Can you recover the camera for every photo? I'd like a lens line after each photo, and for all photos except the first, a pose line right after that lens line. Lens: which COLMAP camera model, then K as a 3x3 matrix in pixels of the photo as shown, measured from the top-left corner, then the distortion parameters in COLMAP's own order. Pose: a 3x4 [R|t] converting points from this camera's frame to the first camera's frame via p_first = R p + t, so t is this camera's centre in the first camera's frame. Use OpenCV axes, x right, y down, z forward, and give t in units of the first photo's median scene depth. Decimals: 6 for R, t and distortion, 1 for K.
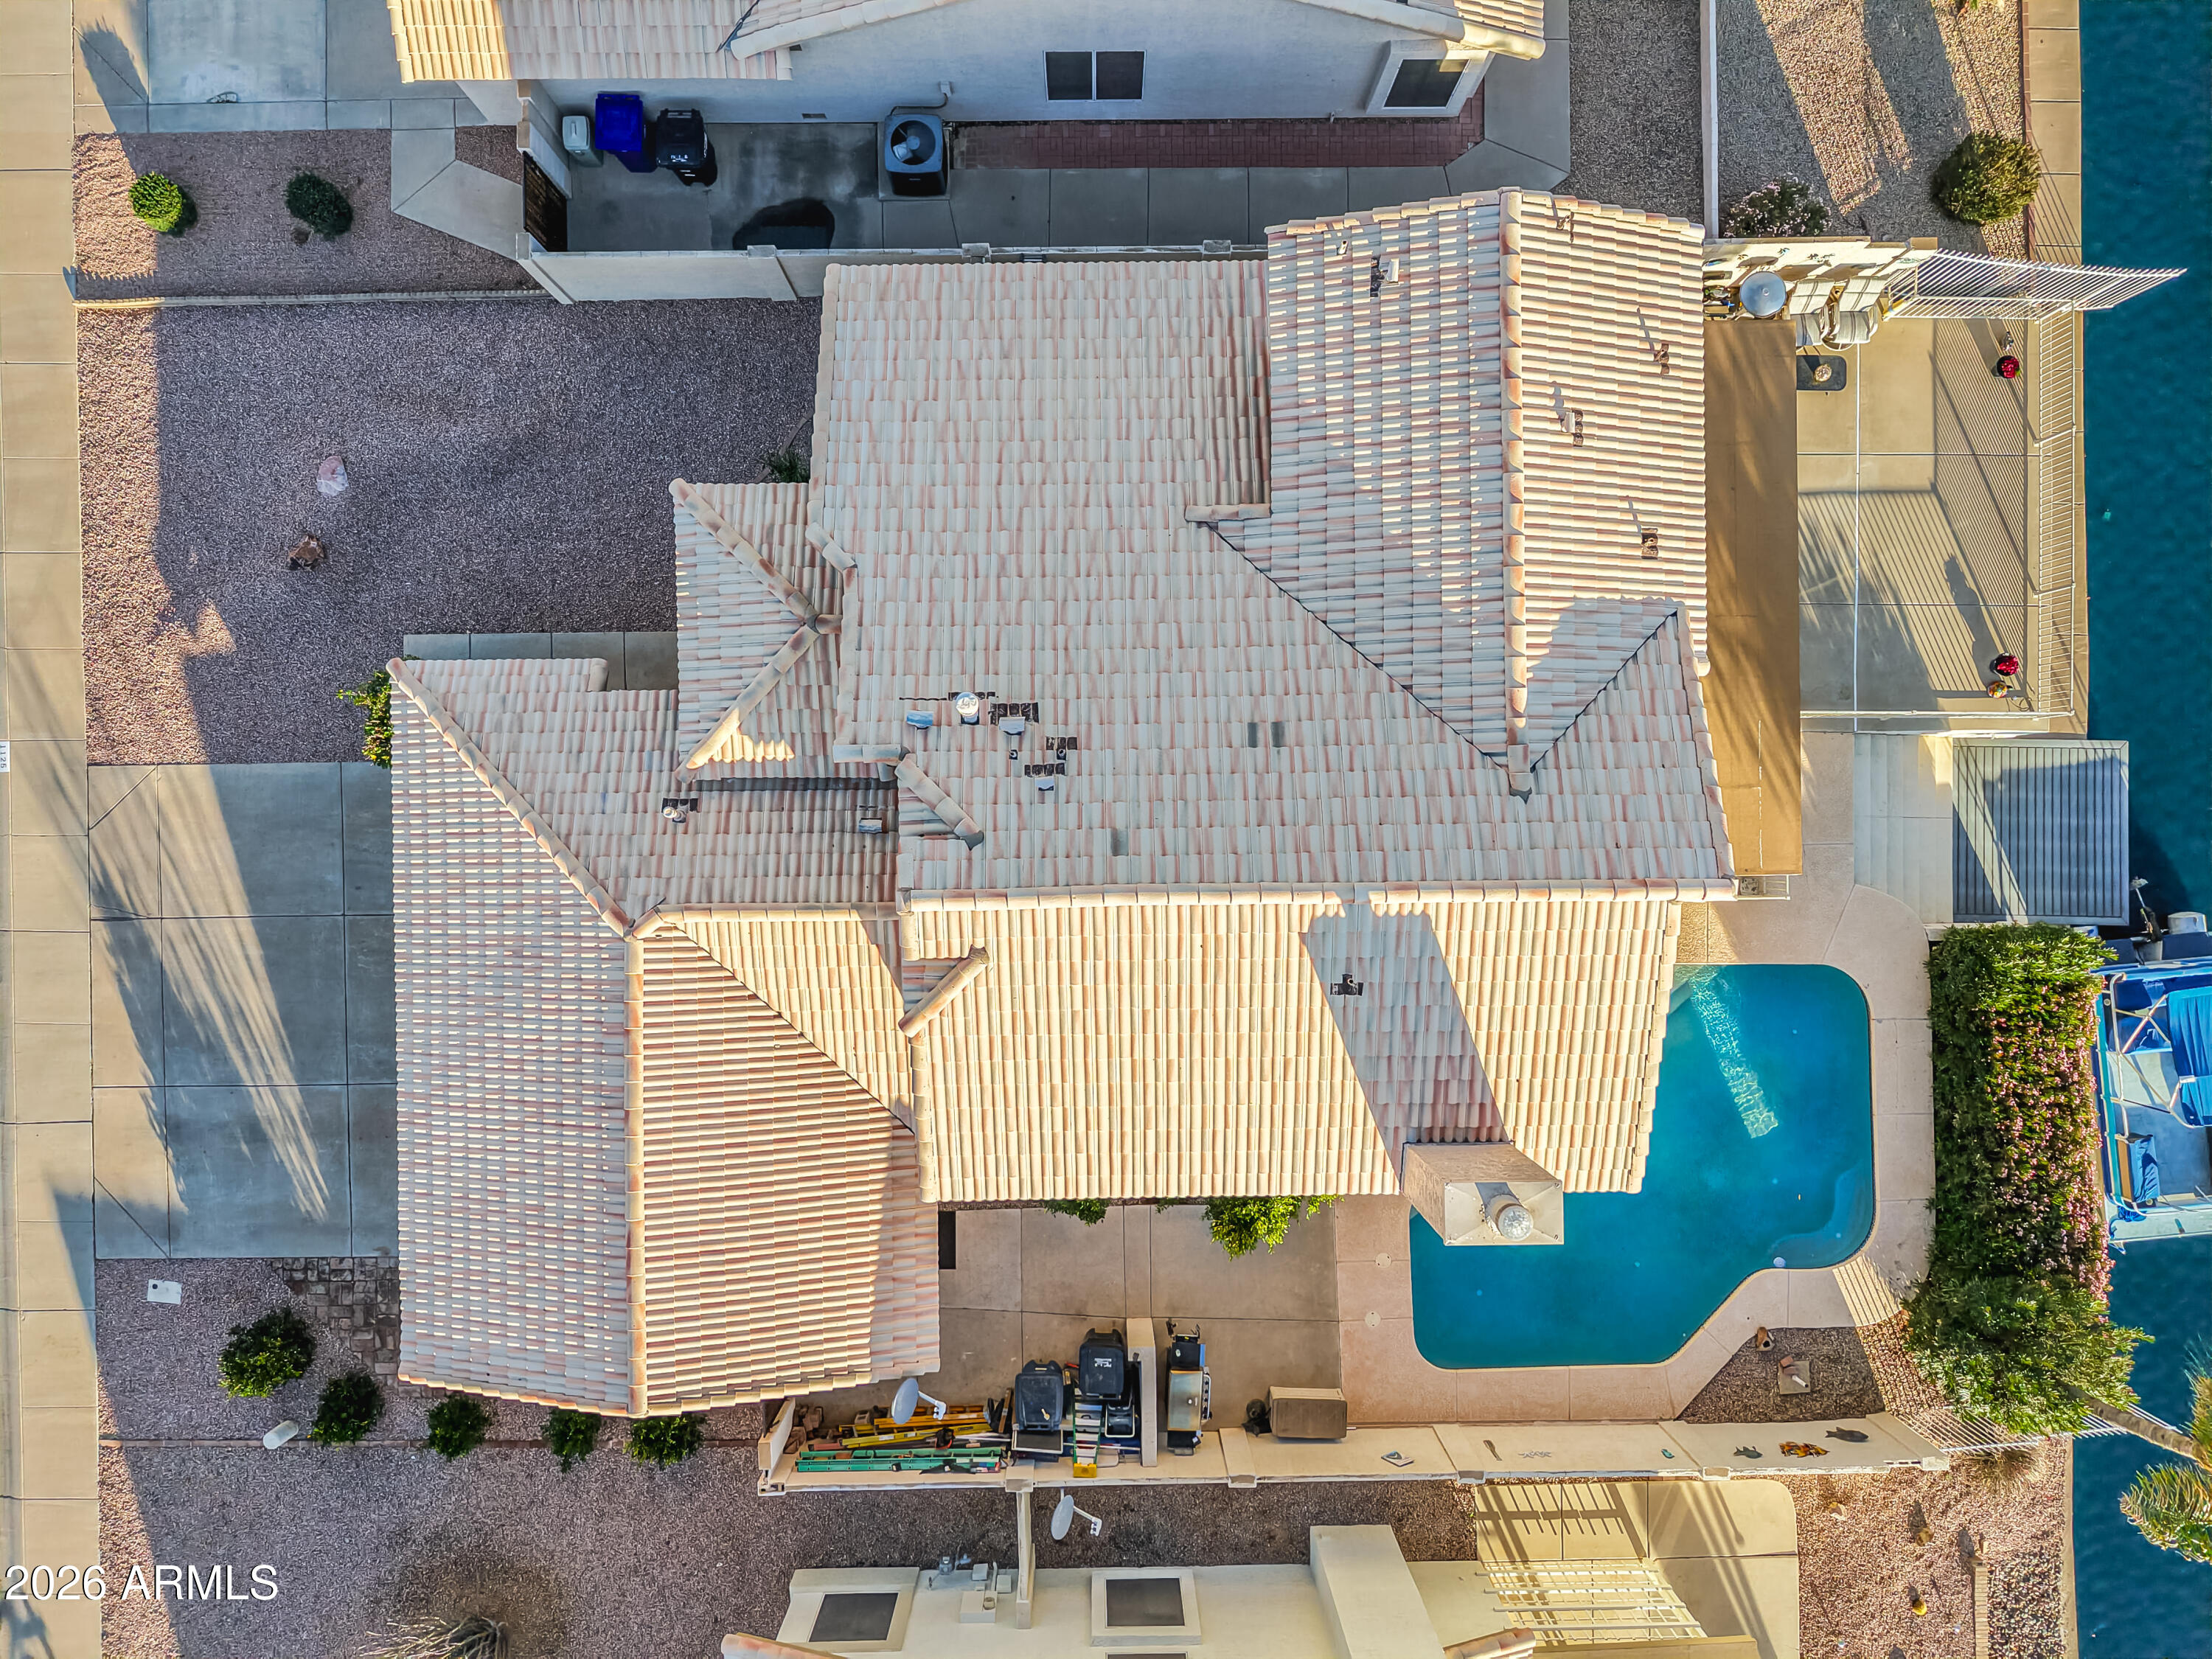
lens RADIAL K [[1488.8, 0, 1089.8], [0, 1488.8, 836.3], [0, 0, 1]] dist [0.018910, -0.026786]
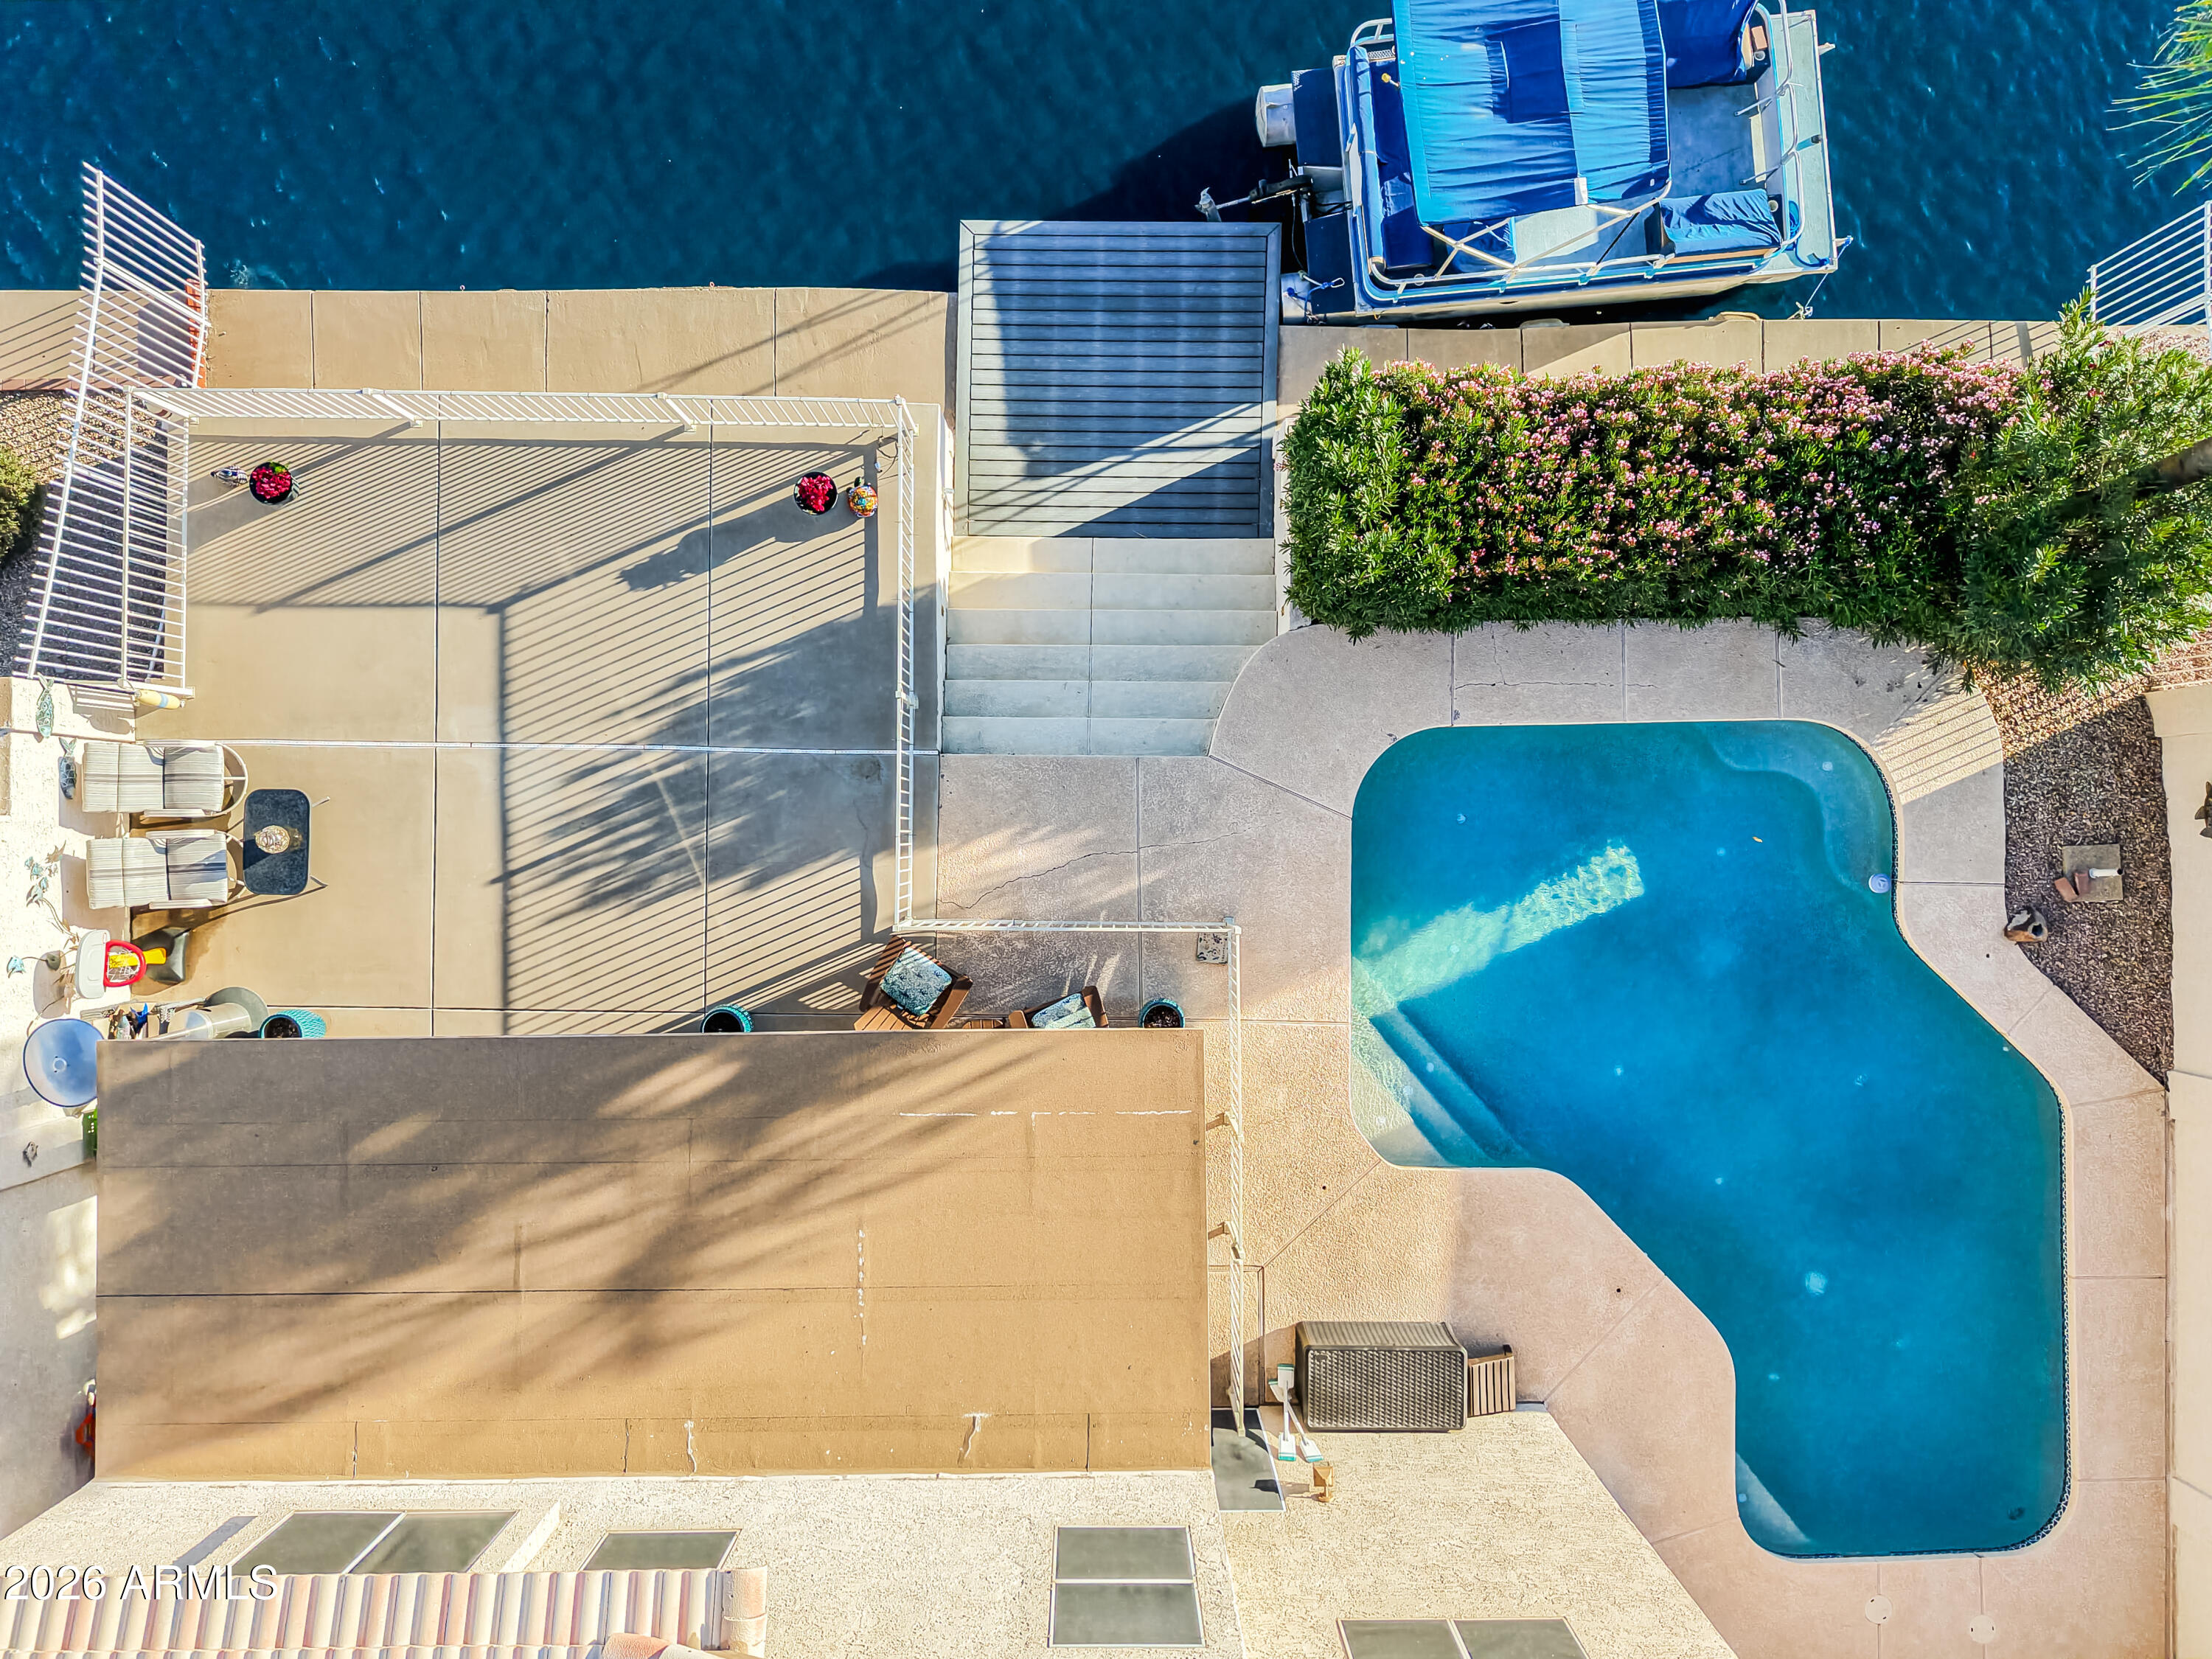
lens RADIAL K [[1488.8, 0, 1105.2], [0, 1488.8, 811.6], [0, 0, 1]] dist [0.018910, -0.026786]
pose [[0.006730, -0.999956, -0.006607, 0.495967], [0.999953, 0.006683, 0.007033, -0.010706], [-0.006988, -0.006654, 0.999953, 0.445224]]
